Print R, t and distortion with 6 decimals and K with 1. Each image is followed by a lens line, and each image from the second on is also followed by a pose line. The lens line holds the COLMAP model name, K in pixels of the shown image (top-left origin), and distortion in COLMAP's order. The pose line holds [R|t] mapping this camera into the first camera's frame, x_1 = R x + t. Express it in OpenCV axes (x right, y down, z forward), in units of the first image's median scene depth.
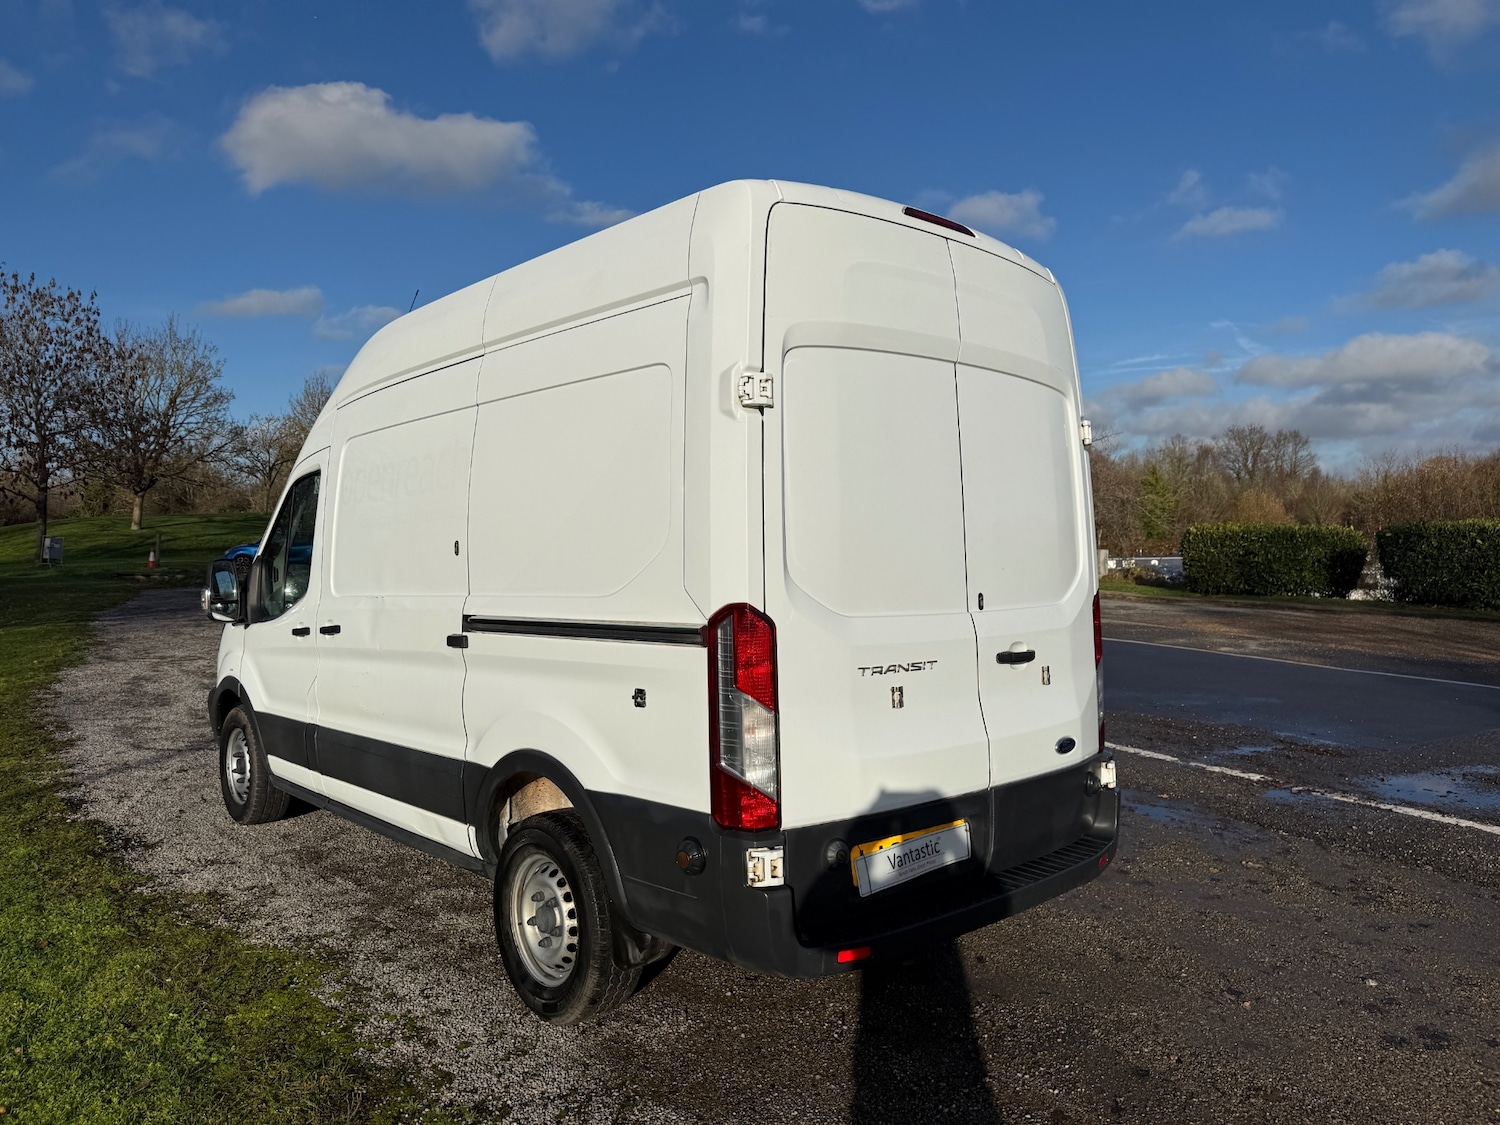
lens RADIAL K [[1054.8, 0, 743.5], [0, 1054.8, 530.5], [0, 0, 1]] dist [0.022559, -0.026493]
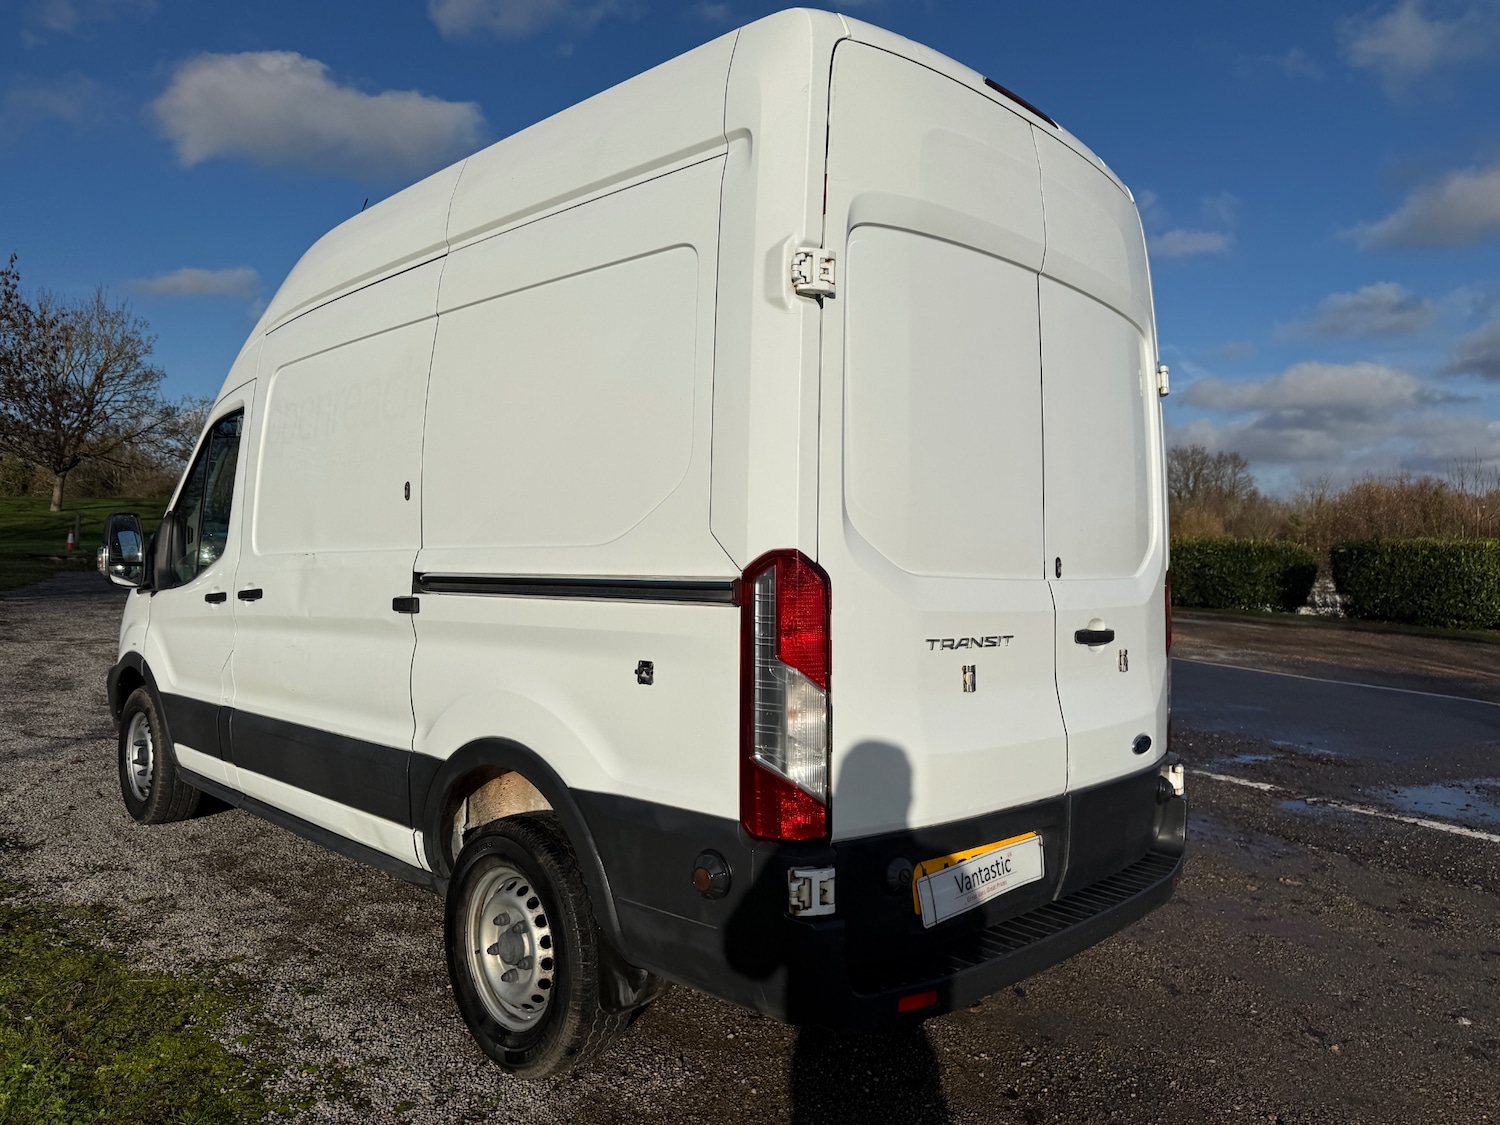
lens RADIAL K [[1054.8, 0, 761.3], [0, 1054.8, 557.5], [0, 0, 1]] dist [0.022559, -0.026493]
pose [[0.997512, 0.028641, 0.064414, -0.050147], [-0.029949, 0.999363, 0.019429, 0.043036], [-0.063816, -0.021310, 0.997734, 0.165913]]
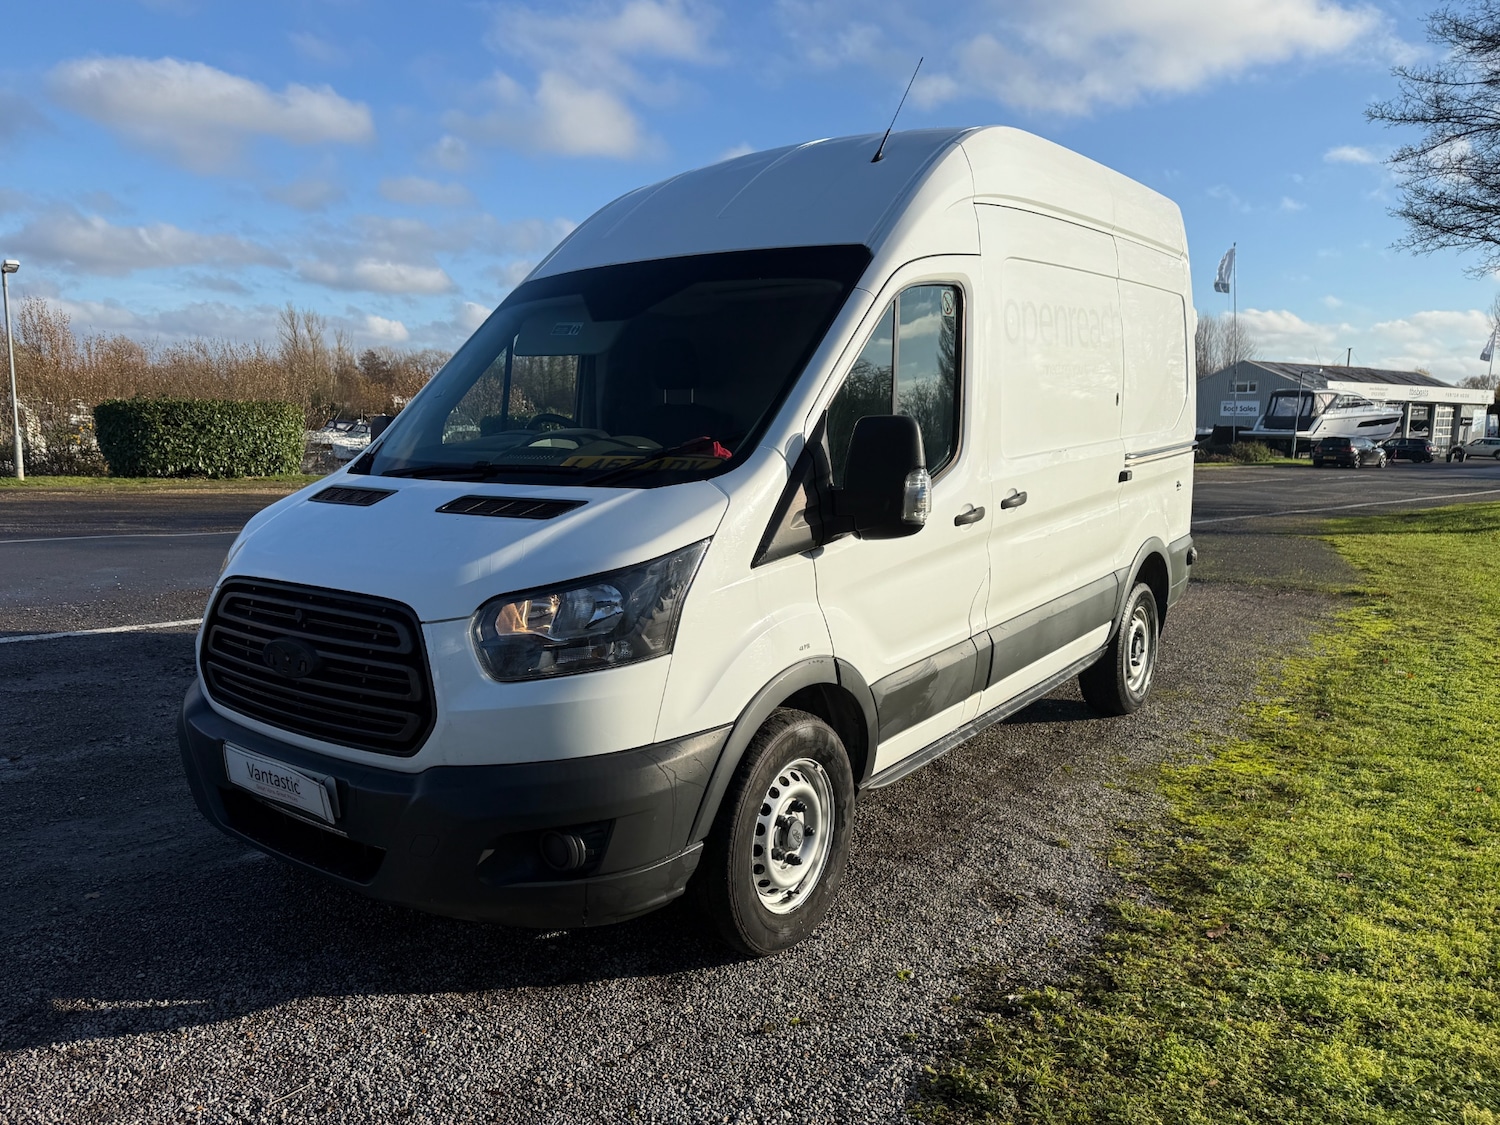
lens RADIAL K [[1054.8, 0, 711.8], [0, 1054.8, 565.1], [0, 0, 1]] dist [0.022559, -0.026493]
pose [[-0.158896, -0.141324, 0.977128, -1.367921], [-0.010228, 0.989885, 0.141506, 0.036804], [-0.987242, 0.012491, -0.158734, 1.616015]]
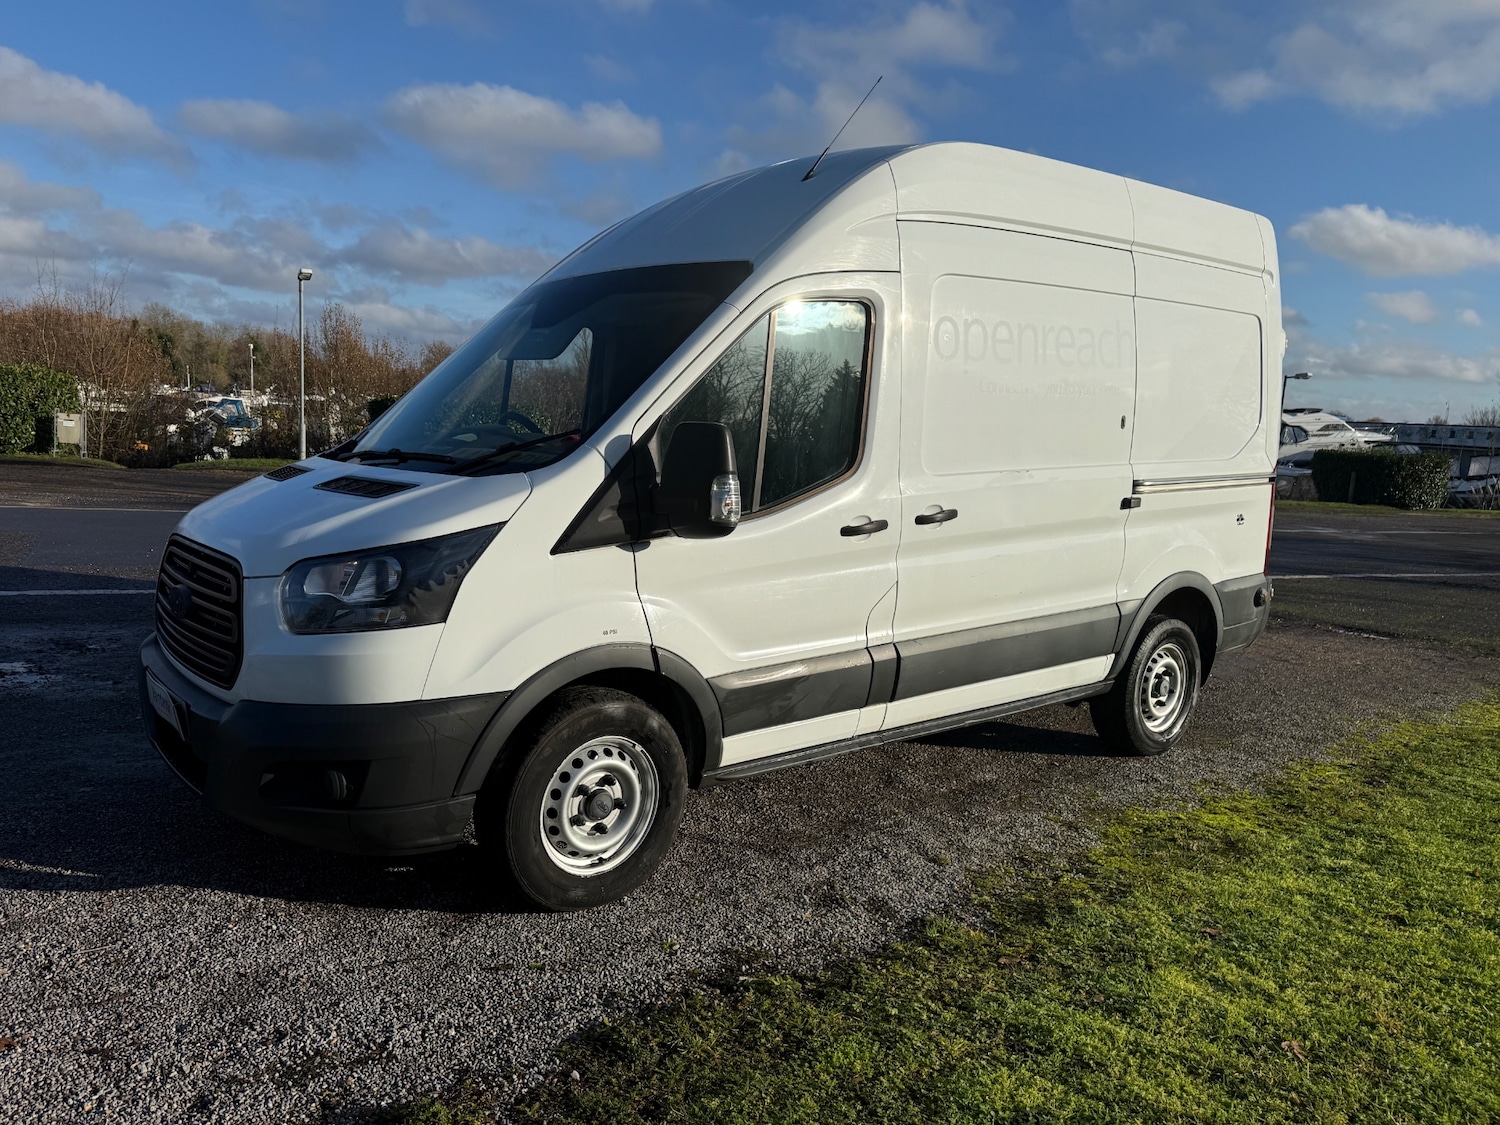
lens RADIAL K [[1054.8, 0, 706.4], [0, 1054.8, 570.9], [0, 0, 1]] dist [0.022559, -0.026493]
pose [[0.080784, -0.139740, 0.986887, -1.435417], [-0.051183, 0.988236, 0.144121, 0.033014], [-0.995417, -0.062155, 0.072681, 1.330721]]
